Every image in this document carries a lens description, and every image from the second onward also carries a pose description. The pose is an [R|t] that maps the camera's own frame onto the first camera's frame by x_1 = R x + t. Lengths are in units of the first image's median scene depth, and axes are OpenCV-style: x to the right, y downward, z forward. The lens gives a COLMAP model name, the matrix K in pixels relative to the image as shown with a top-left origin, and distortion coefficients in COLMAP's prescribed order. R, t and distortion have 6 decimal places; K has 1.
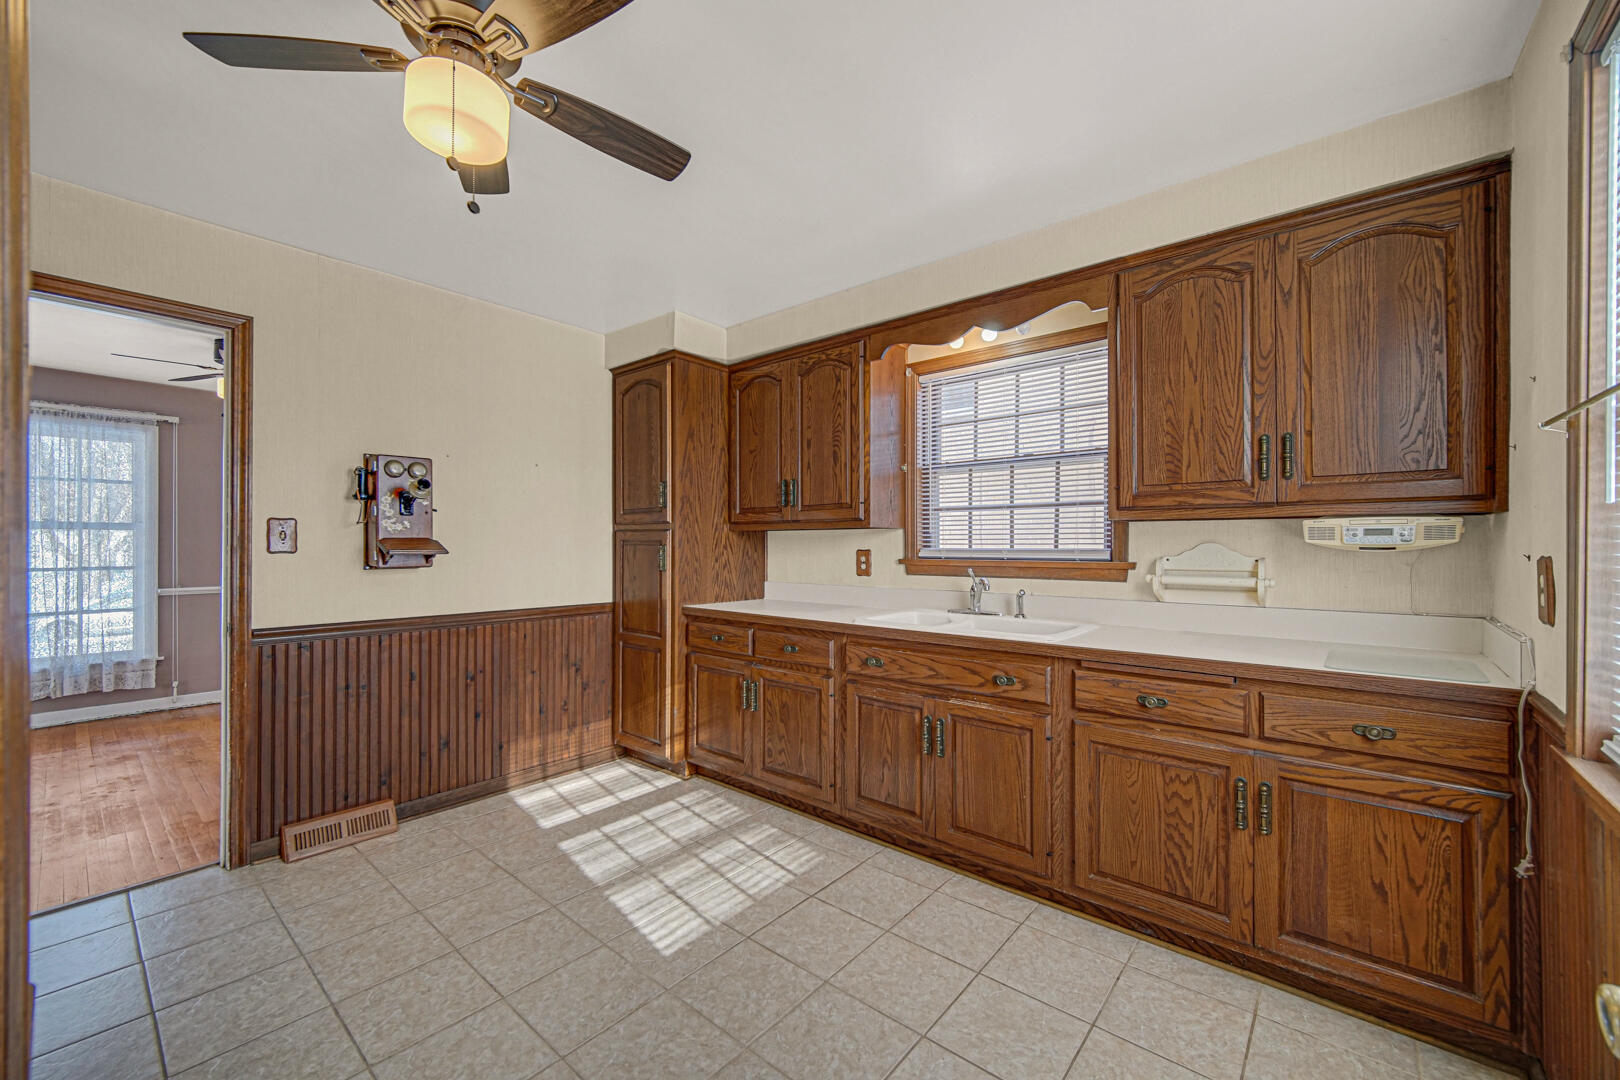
lens RADIAL K [[639.0, 0, 802.9], [0, 639.0, 541.6], [0, 0, 1]] dist [0.001943, 0.000520]
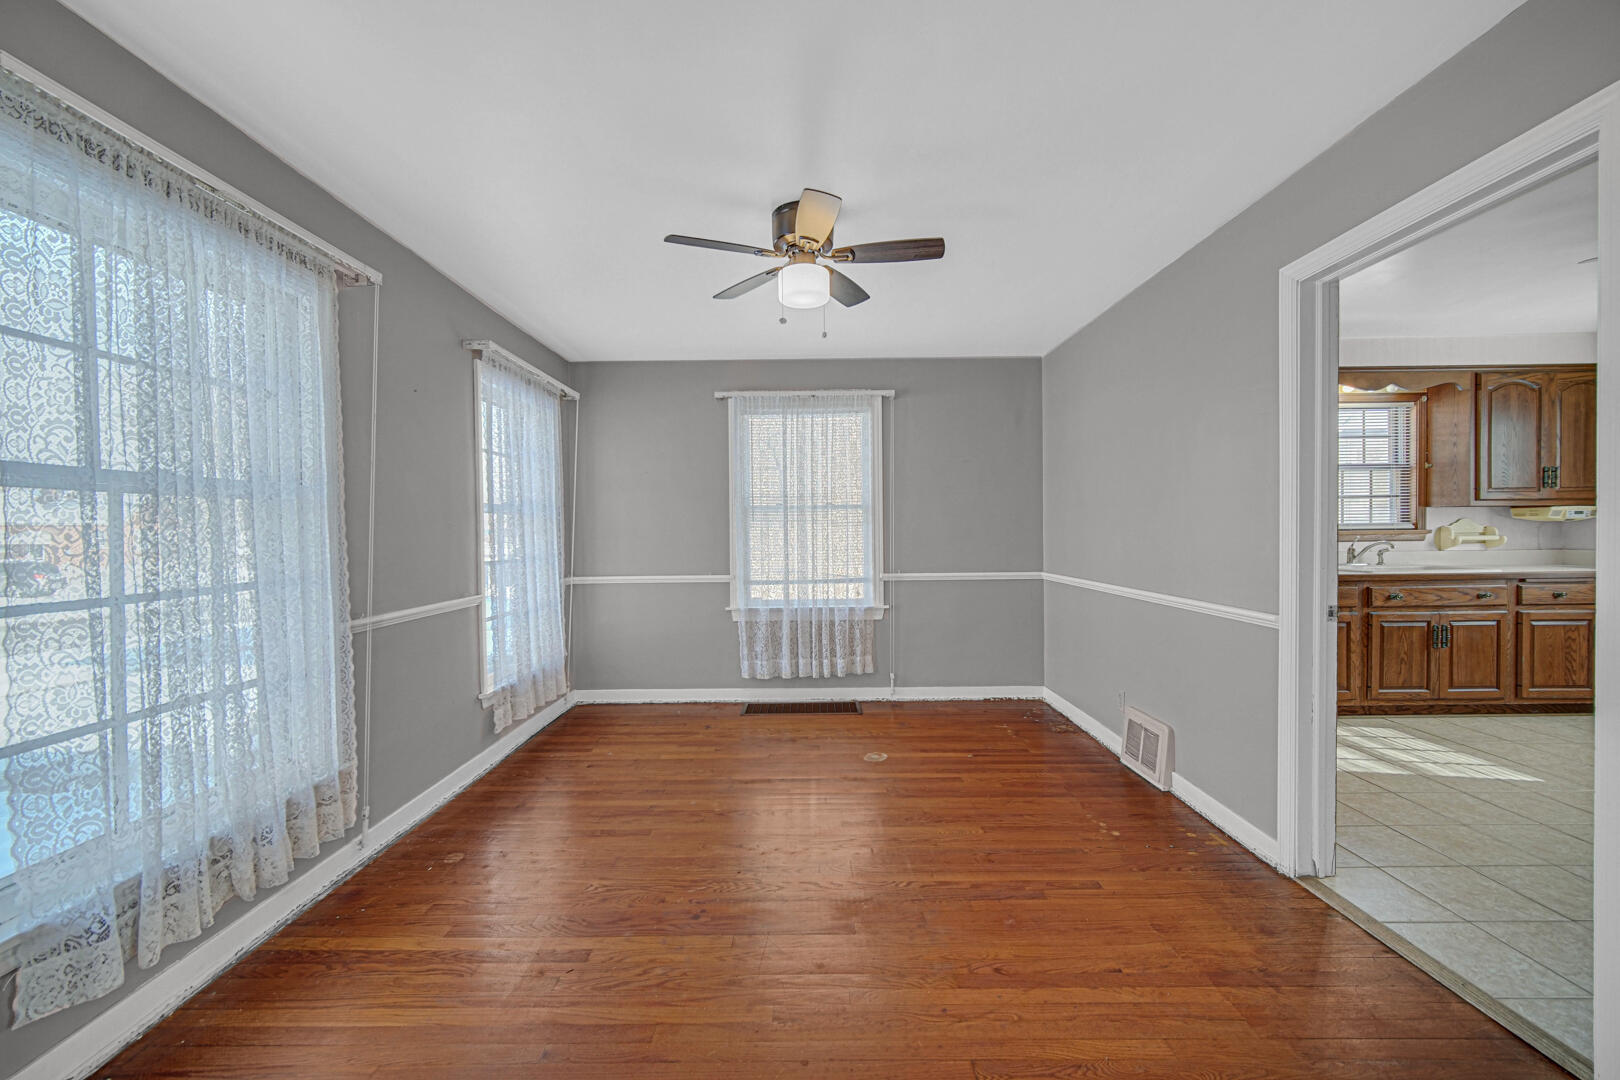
lens RADIAL K [[639.0, 0, 808.8], [0, 639.0, 534.6], [0, 0, 1]] dist [0.001943, 0.000520]
pose [[0.758347, -0.011429, 0.651751, -2.130634], [0.010445, 0.999931, 0.005381, 0.019972], [-0.651768, 0.002727, 0.758414, 0.829283]]
